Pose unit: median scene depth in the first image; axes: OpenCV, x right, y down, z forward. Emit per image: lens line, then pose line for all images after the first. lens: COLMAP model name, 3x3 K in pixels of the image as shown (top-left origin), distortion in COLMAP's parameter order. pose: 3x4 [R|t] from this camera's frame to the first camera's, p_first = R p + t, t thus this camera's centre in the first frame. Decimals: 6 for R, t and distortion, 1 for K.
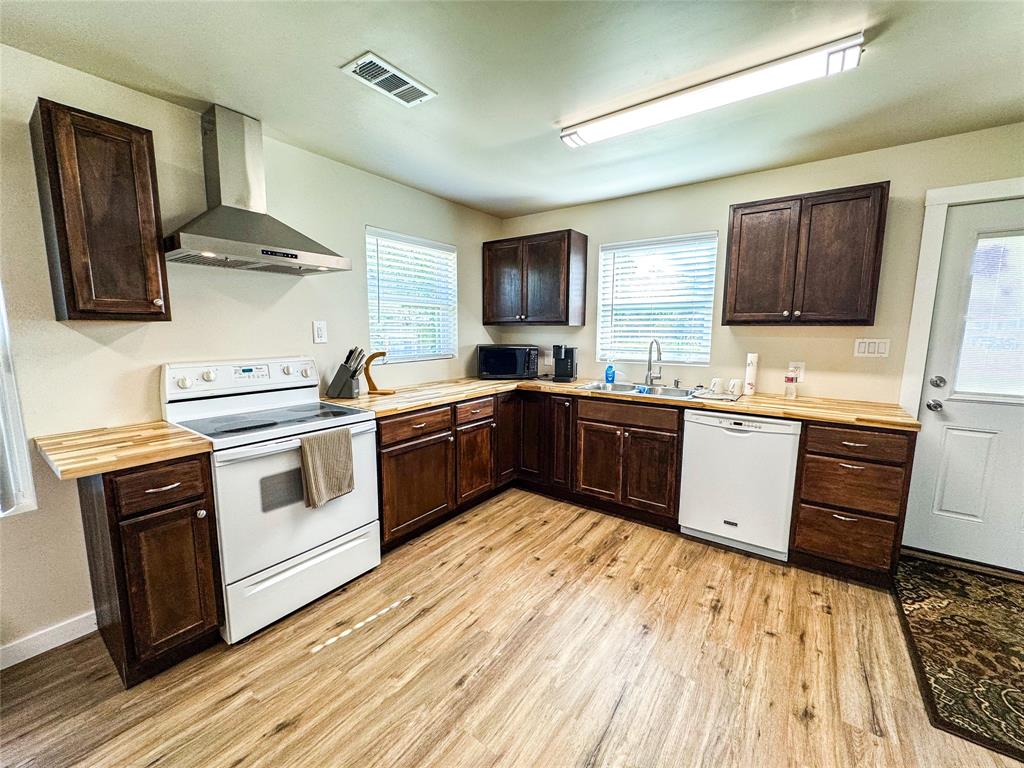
lens RADIAL K [[411.5, 0, 513.9], [0, 411.5, 384.1], [0, 0, 1]] dist [0.001003, 0.000397]
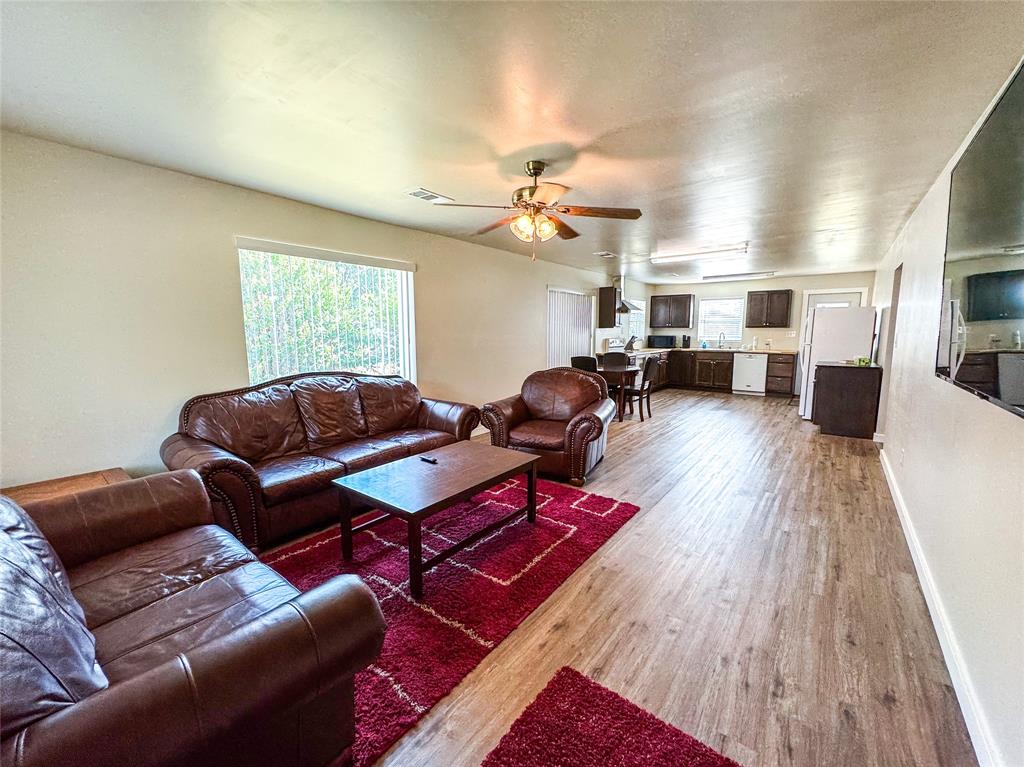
lens RADIAL K [[411.5, 0, 513.9], [0, 411.5, 383.6], [0, 0, 1]] dist [0.001003, 0.000397]
pose [[0.999163, -0.000960, -0.040890, -1.265818], [0.000820, 0.999994, -0.003433, 0.326557], [0.040893, 0.003396, 0.999158, -2.464868]]
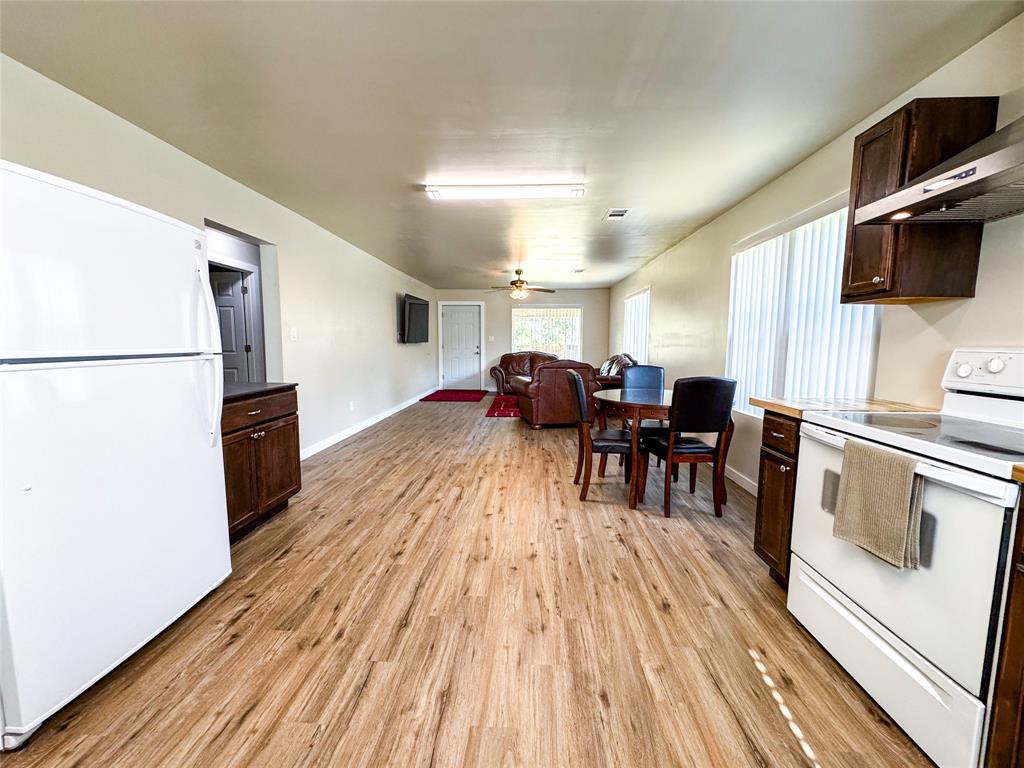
lens RADIAL K [[411.5, 0, 513.9], [0, 411.5, 384.1], [0, 0, 1]] dist [0.001003, 0.000397]
pose [[-0.838666, 0.046824, -0.542629, 0.304345], [-0.081507, 0.974288, 0.210047, -0.059625], [0.538512, 0.220387, -0.813286, 0.936005]]
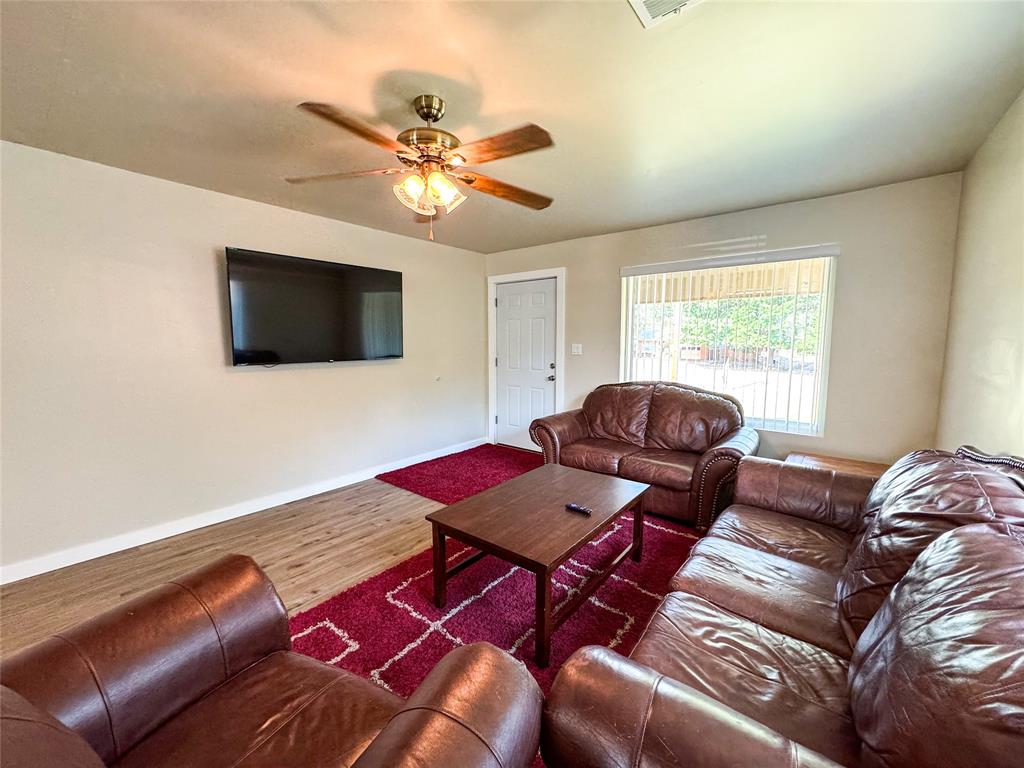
lens RADIAL K [[411.5, 0, 513.9], [0, 411.5, 384.1], [0, 0, 1]] dist [0.001003, 0.000397]
pose [[-0.998226, -0.013444, 0.058006, -1.450531], [0.000672, 0.971568, 0.236758, 0.084054], [-0.059540, 0.236377, -0.969835, -0.645862]]
